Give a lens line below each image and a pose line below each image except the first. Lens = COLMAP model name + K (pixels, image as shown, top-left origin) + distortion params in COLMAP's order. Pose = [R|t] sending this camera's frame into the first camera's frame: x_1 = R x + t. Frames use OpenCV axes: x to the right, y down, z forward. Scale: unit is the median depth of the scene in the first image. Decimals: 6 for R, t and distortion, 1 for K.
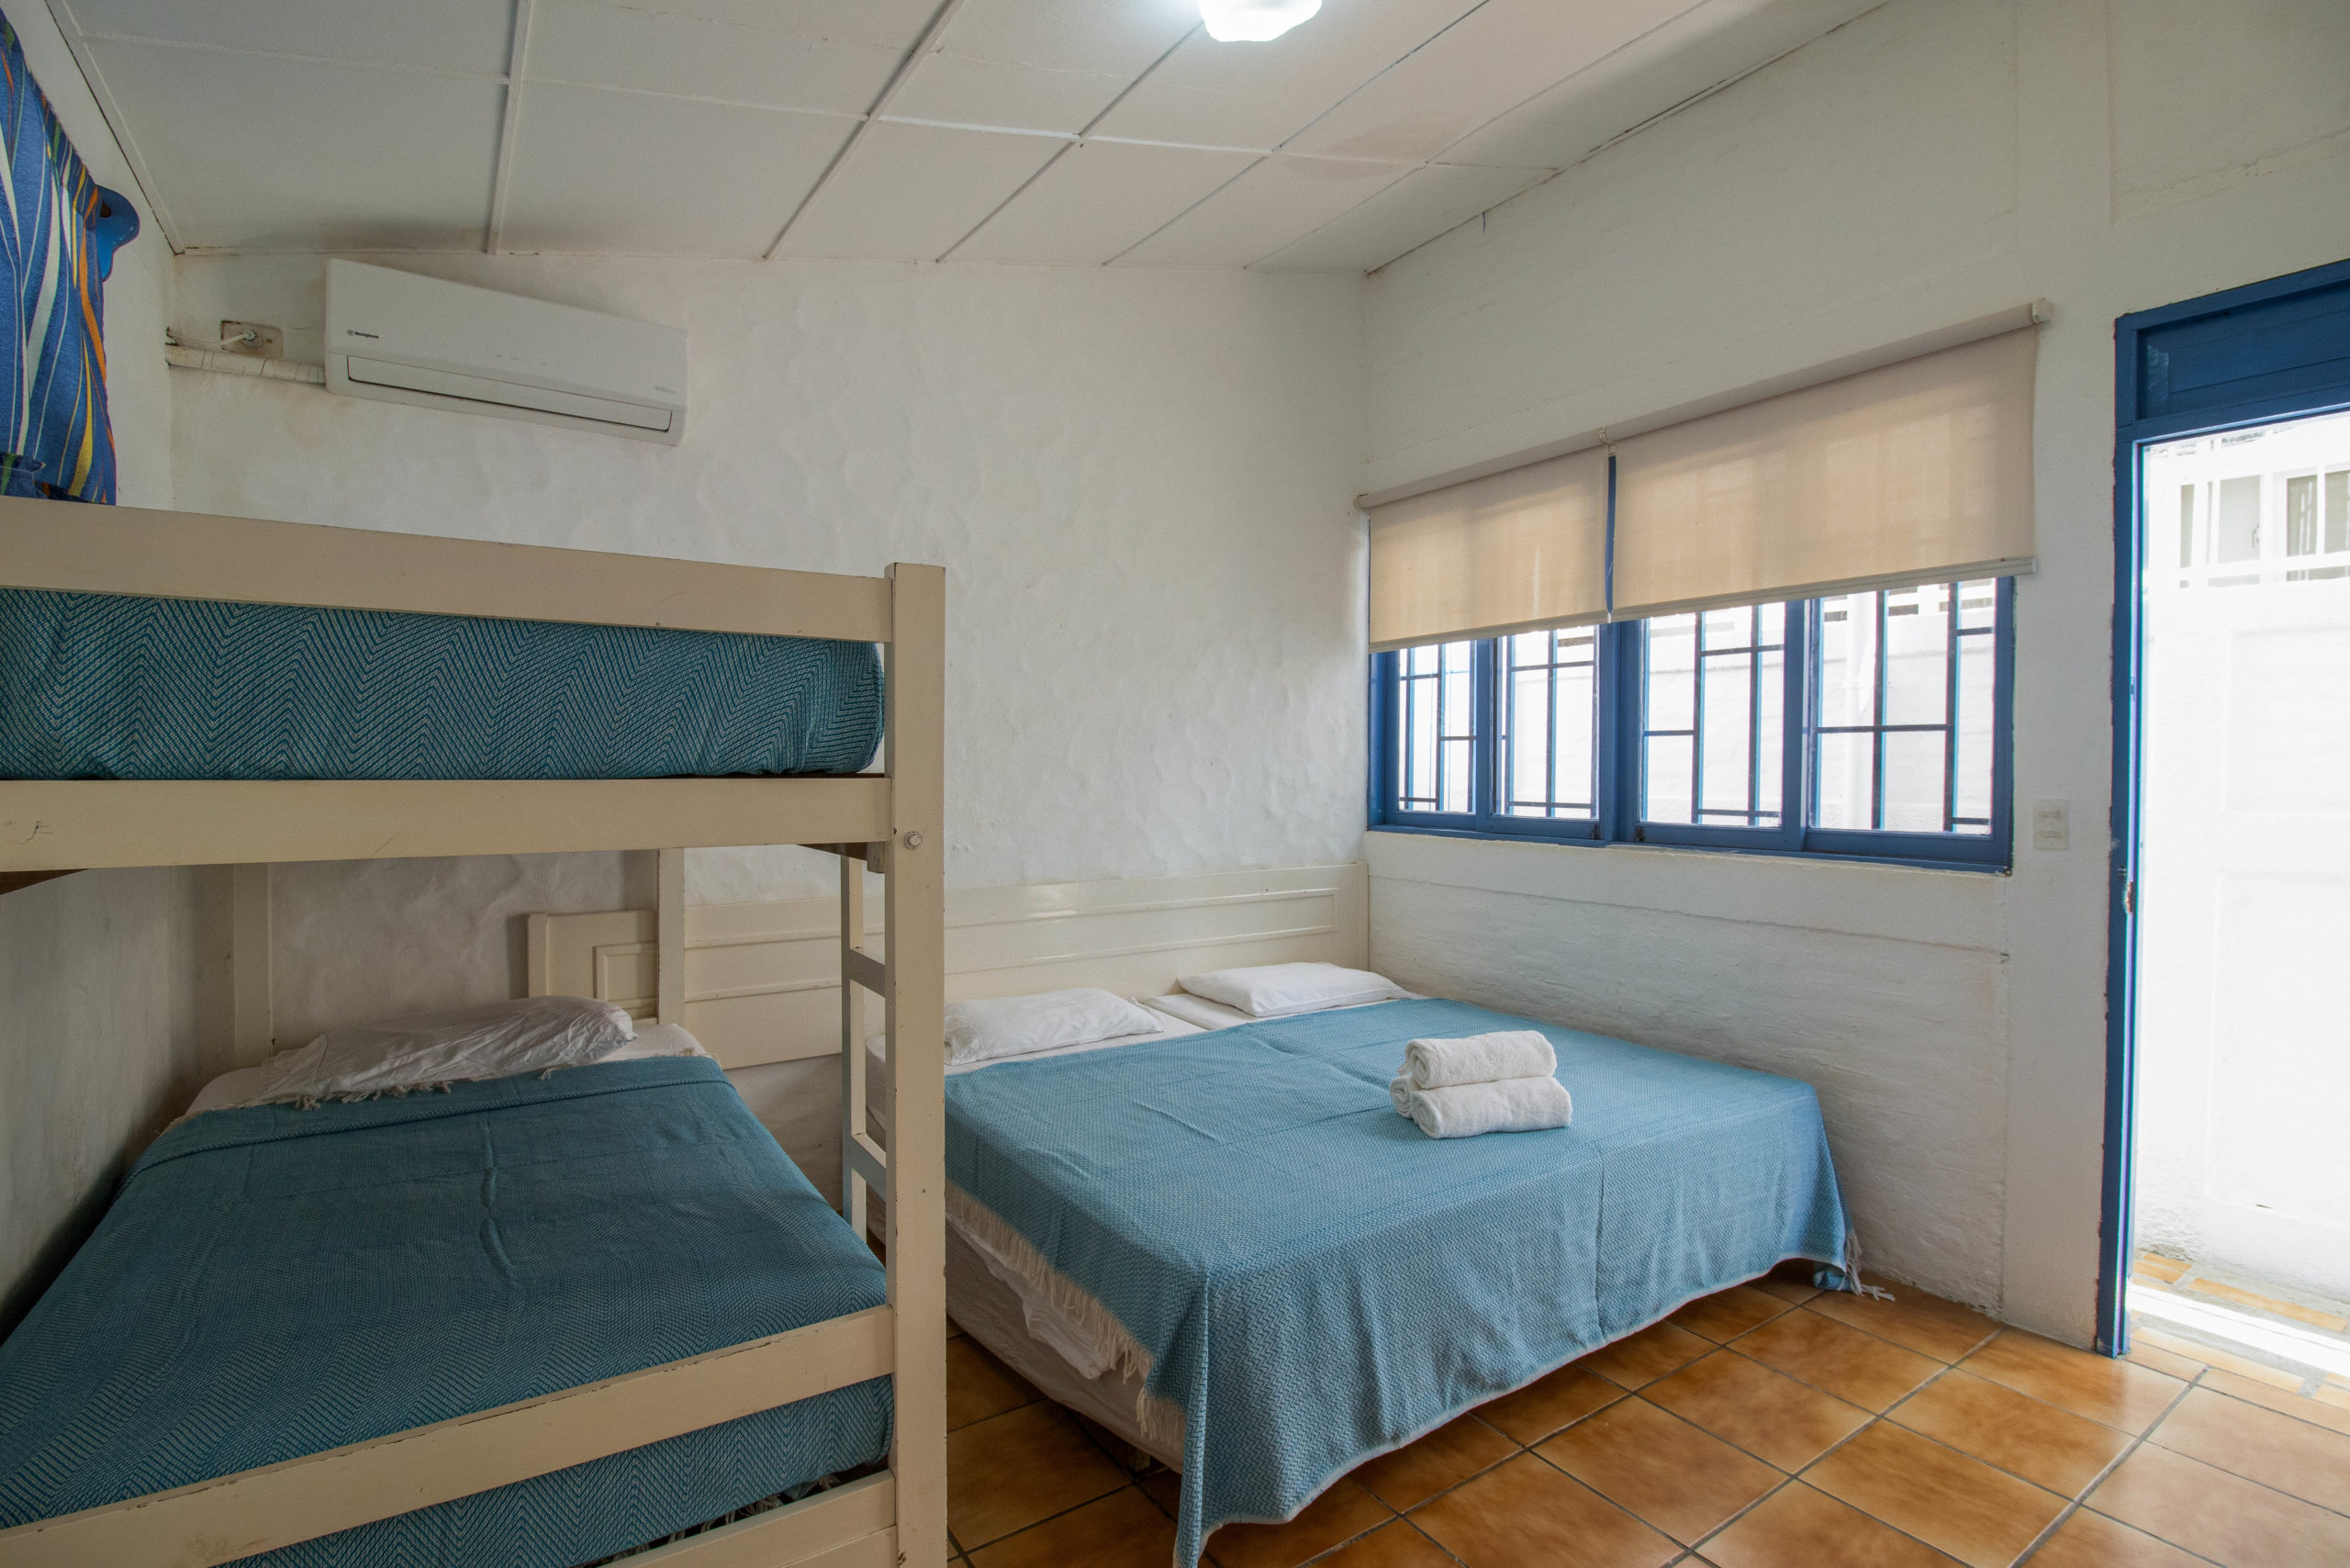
lens RADIAL K [[1118.2, 0, 1184.3], [0, 1118.2, 787.6], [0, 0, 1]] dist [0.001063, -0.016327]
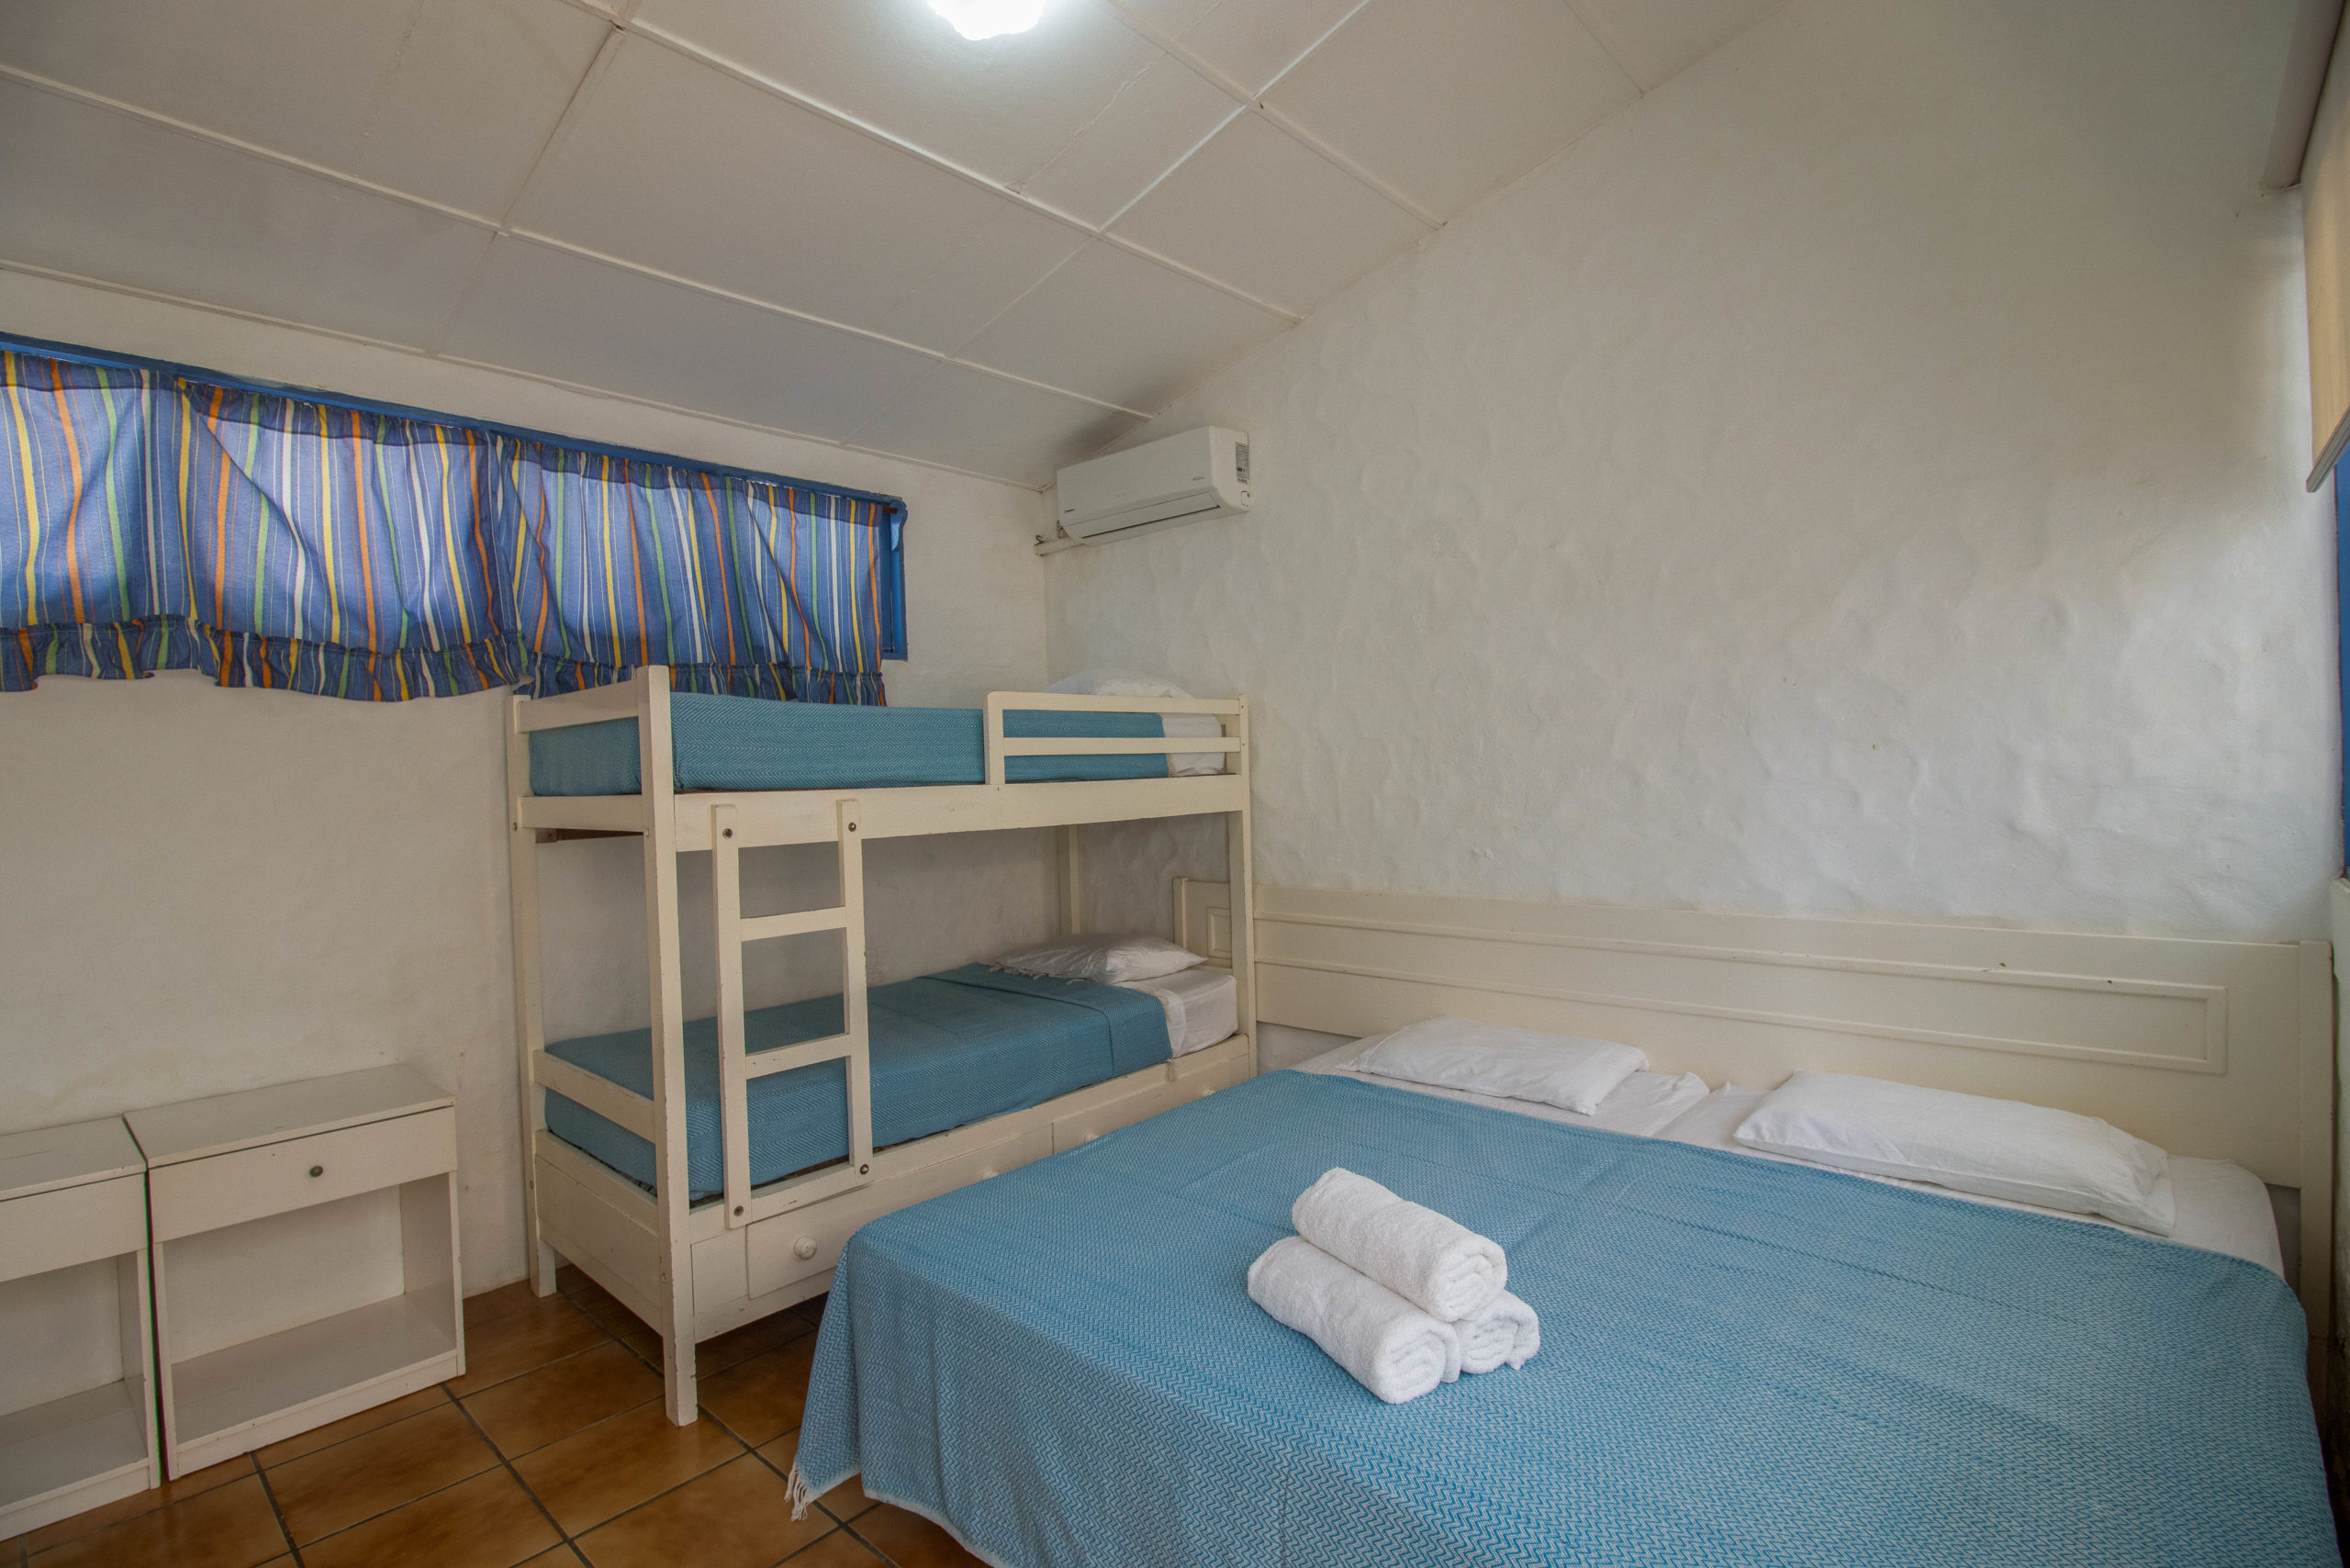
lens RADIAL K [[1139.2, 0, 1242.8], [0, 1139.2, 773.1], [0, 0, 1]] dist [-0.002418, -0.000233]
pose [[0.237789, -0.005241, -0.971303, 0.662306], [0.013585, 0.999906, -0.002069, -0.011756], [0.971222, -0.012703, 0.237837, 0.593786]]
